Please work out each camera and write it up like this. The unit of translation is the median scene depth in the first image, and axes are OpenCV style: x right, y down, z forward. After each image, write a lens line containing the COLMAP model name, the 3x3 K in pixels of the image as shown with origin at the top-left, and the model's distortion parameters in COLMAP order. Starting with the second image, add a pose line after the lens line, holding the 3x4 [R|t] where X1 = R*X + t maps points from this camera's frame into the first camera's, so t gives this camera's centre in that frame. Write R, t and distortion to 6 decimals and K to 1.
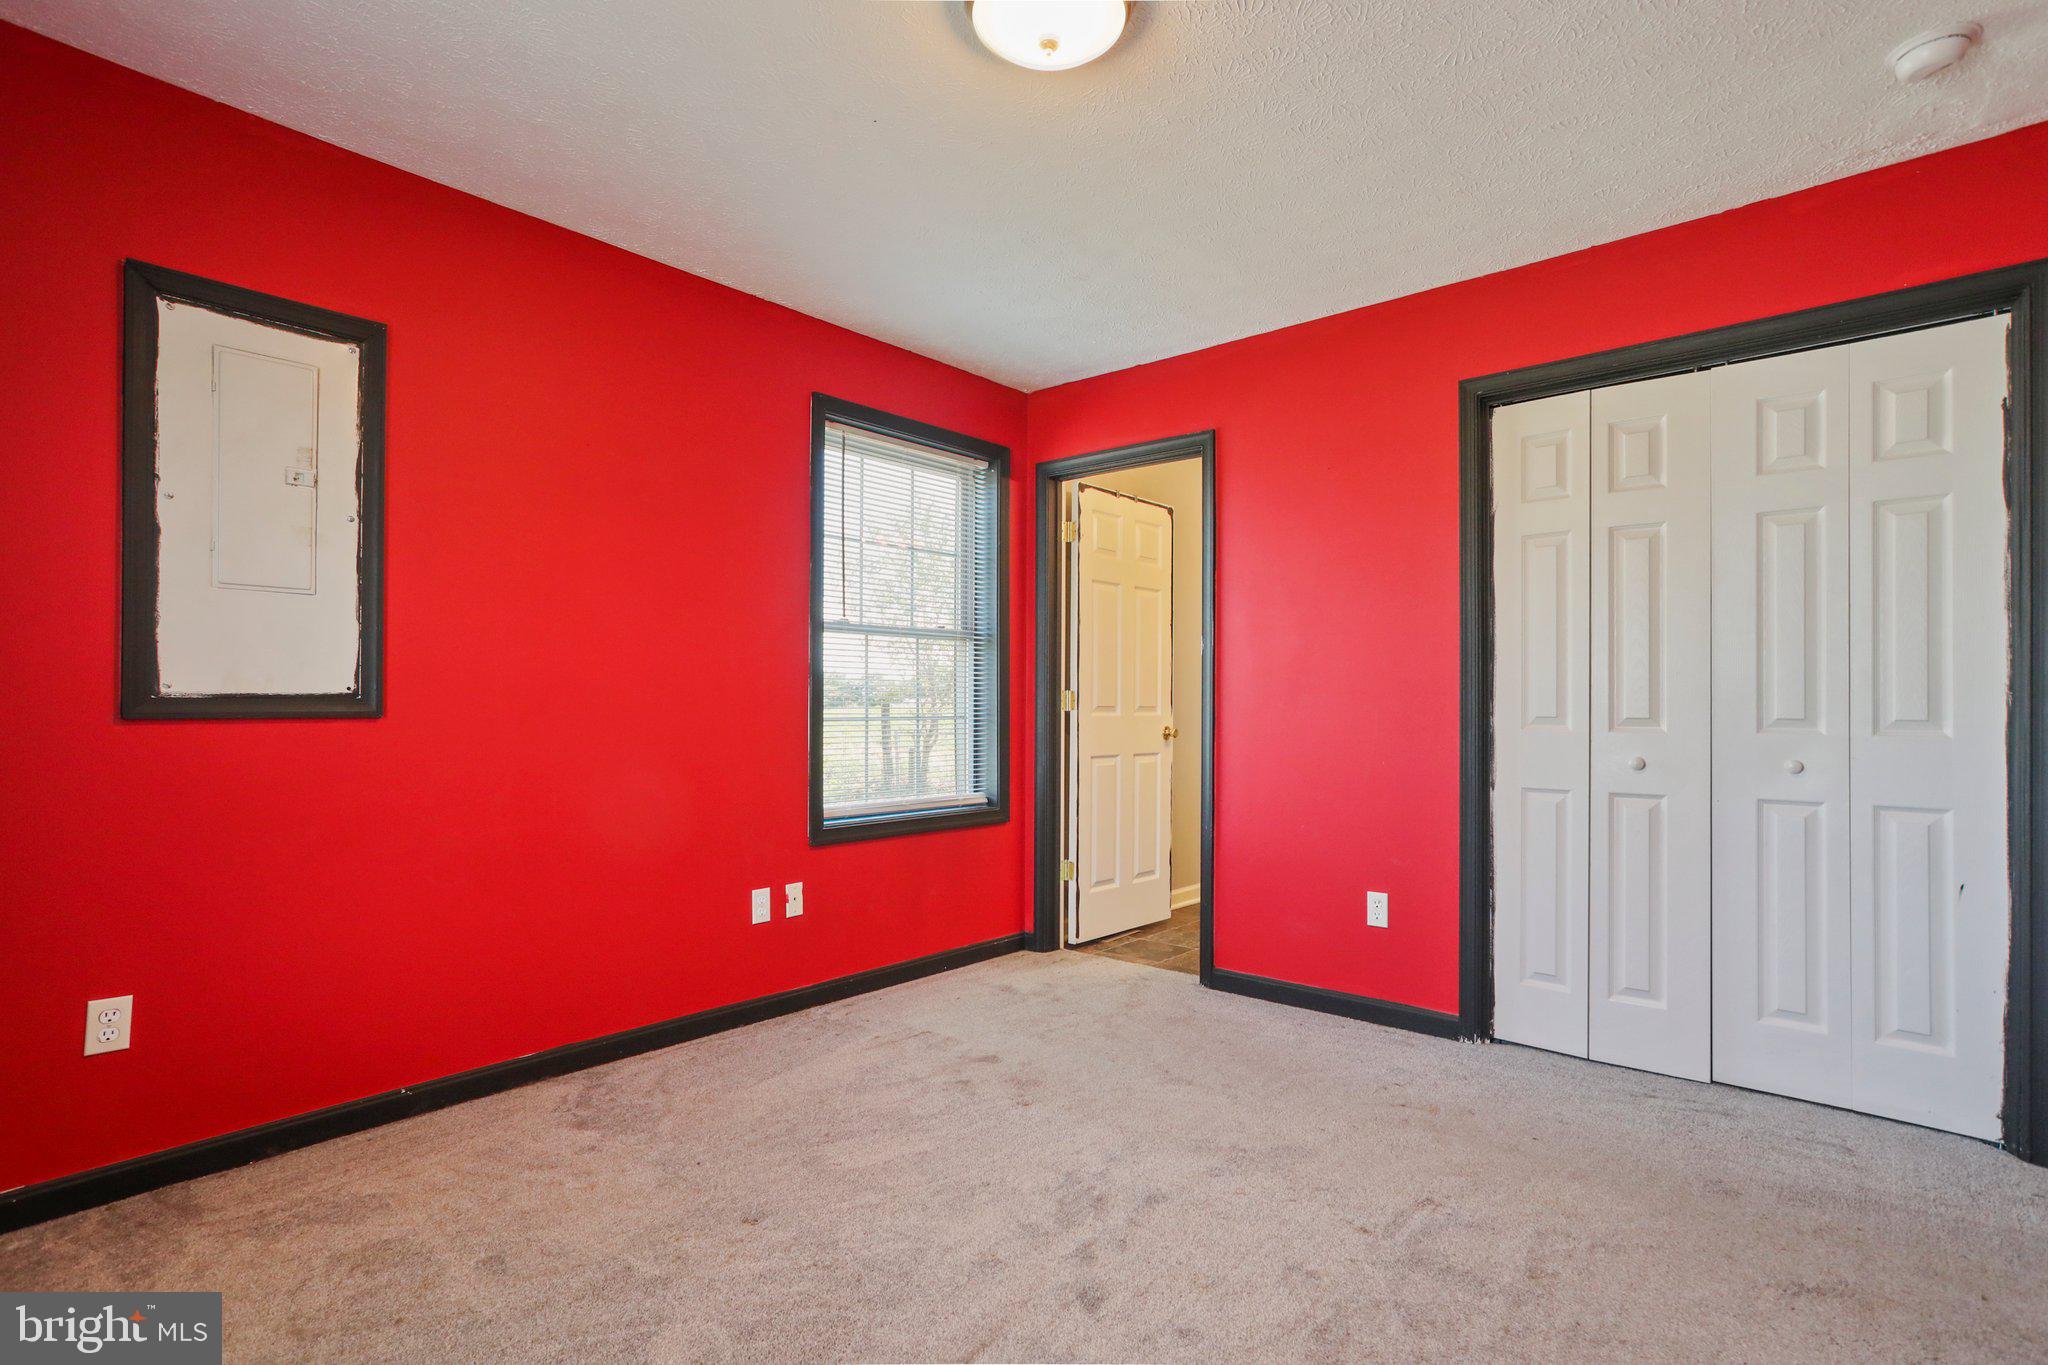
lens RADIAL K [[1010.7, 0, 1026.7], [0, 1010.7, 707.0], [0, 0, 1]] dist [-0.043903, 0.030040]
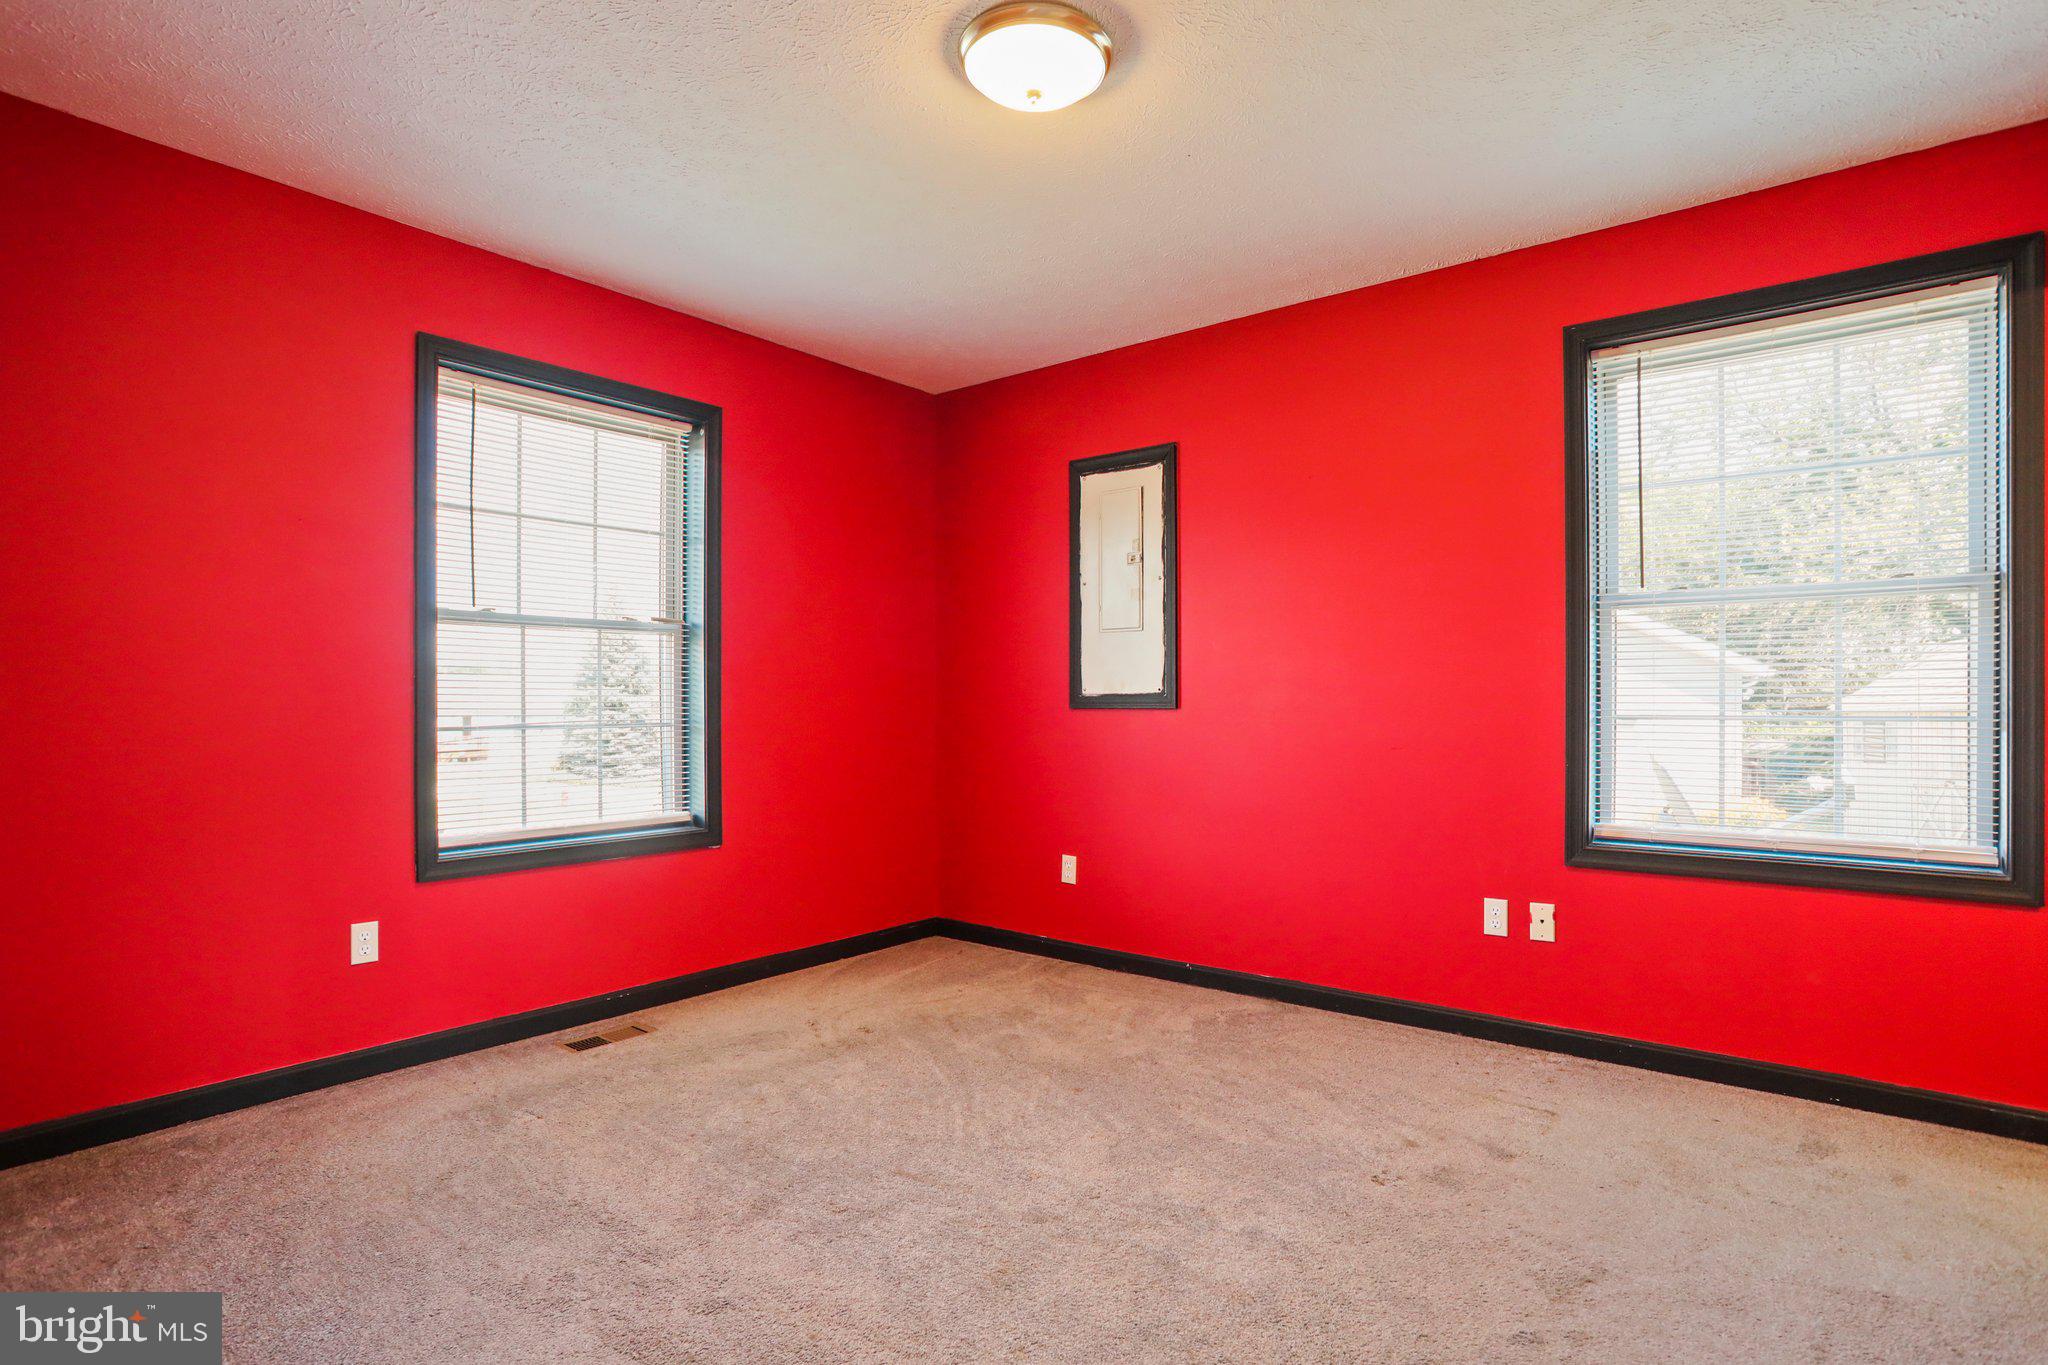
lens RADIAL K [[1018.0, 0, 1024.4], [0, 1018.0, 712.8], [0, 0, 1]] dist [-0.084535, 0.031252]
pose [[0.027058, 0.008993, -0.999593, 0.865827], [-0.001535, 0.999959, 0.008954, 0.004660], [0.999633, 0.001293, 0.027071, 0.743995]]
